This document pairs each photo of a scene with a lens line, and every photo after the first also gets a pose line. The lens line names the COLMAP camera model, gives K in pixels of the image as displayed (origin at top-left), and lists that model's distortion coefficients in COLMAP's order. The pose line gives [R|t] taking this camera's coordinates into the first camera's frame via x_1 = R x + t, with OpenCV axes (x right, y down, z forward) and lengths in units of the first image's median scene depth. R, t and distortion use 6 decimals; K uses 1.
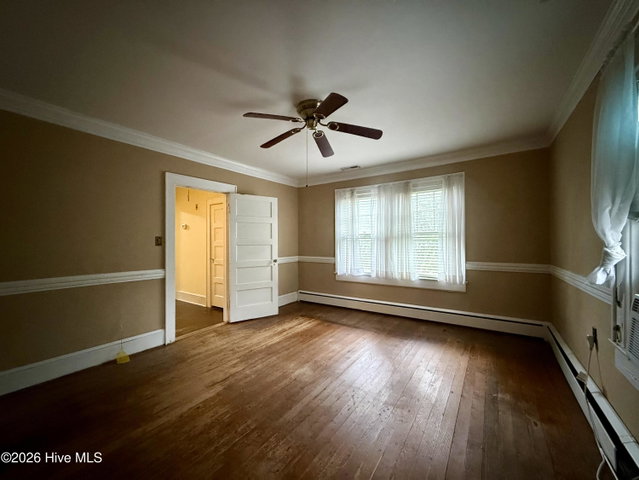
lens RADIAL K [[254.3, 0, 318.7], [0, 254.3, 239.7], [0, 0, 1]] dist [-0.000451, 0.000206]
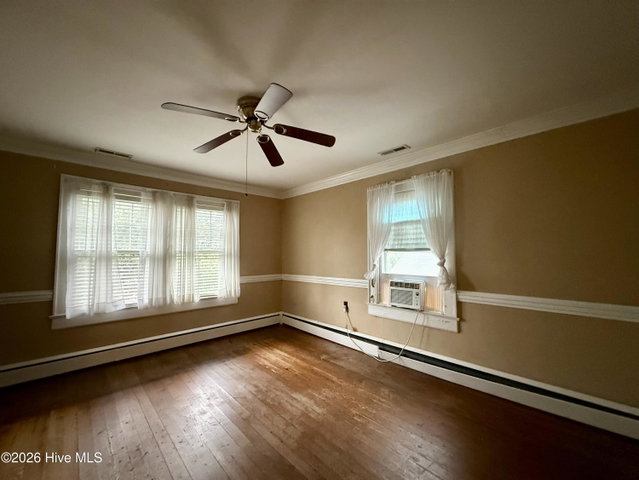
lens RADIAL K [[254.3, 0, 318.7], [0, 254.3, 239.7], [0, 0, 1]] dist [-0.000451, 0.000206]
pose [[0.203125, 0.064098, 0.977053, -0.475823], [-0.002364, 0.997884, -0.064973, -0.009113], [-0.979150, 0.010888, 0.202847, 0.370846]]
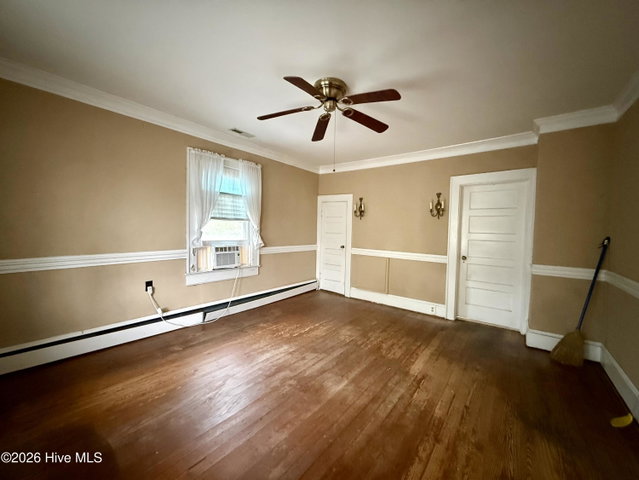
lens RADIAL K [[254.3, 0, 318.7], [0, 254.3, 239.7], [0, 0, 1]] dist [-0.000451, 0.000206]
pose [[-0.997416, -0.020504, 0.068848, -0.036131], [-0.017757, 0.999031, 0.040279, 0.002555], [-0.069607, 0.038952, -0.996814, 1.171318]]
